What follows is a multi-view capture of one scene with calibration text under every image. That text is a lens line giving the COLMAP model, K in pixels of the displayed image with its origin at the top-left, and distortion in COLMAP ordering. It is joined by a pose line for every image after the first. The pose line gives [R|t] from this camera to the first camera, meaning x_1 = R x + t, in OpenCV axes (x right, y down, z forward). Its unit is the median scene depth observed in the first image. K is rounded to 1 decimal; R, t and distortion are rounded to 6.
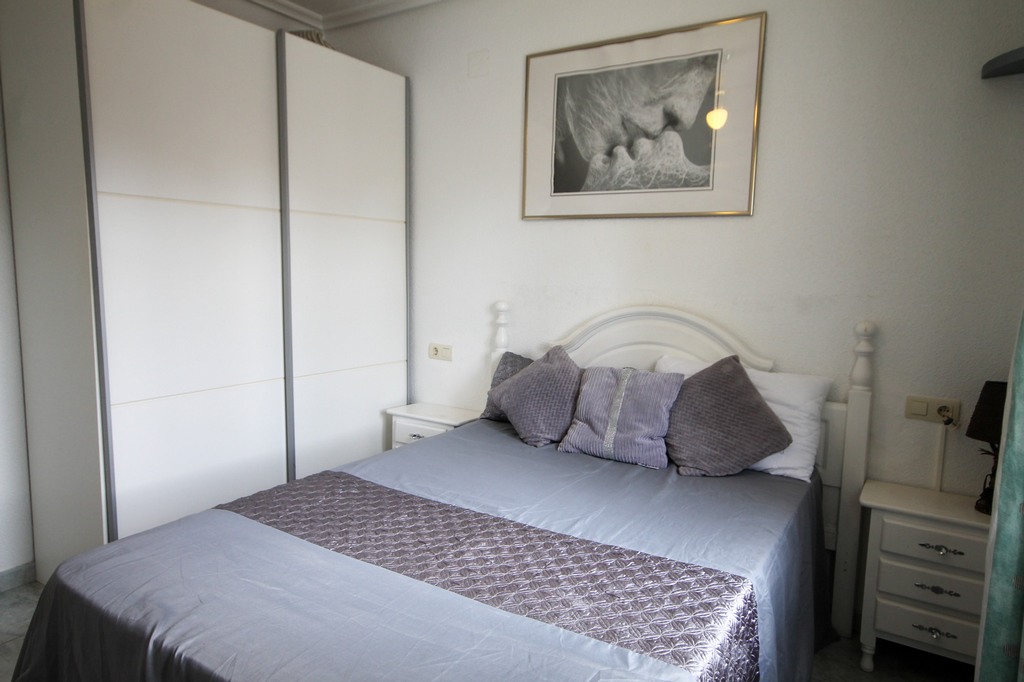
lens RADIAL K [[683.2, 0, 509.7], [0, 683.2, 345.5], [0, 0, 1]] dist [-0.001854, 0.025921]
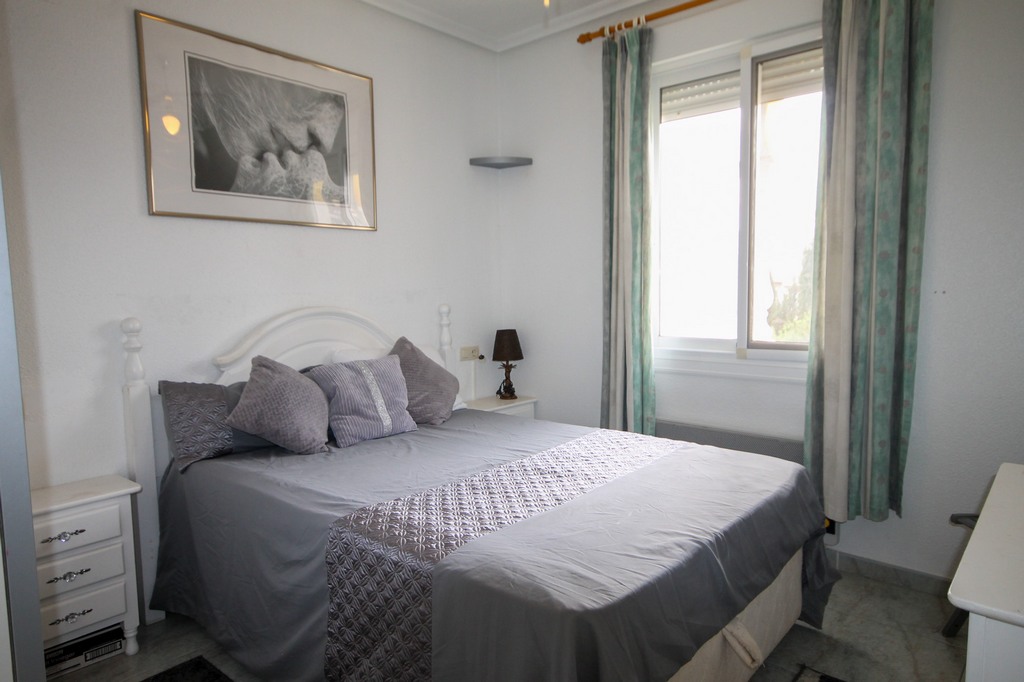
lens RADIAL K [[683.2, 0, 510.4], [0, 683.2, 340.7], [0, 0, 1]] dist [-0.001854, 0.025921]
pose [[0.097559, -0.113874, 0.988694, -0.844731], [0.115638, 0.988001, 0.102384, -0.078414], [-0.988489, 0.104342, 0.109556, 0.564354]]
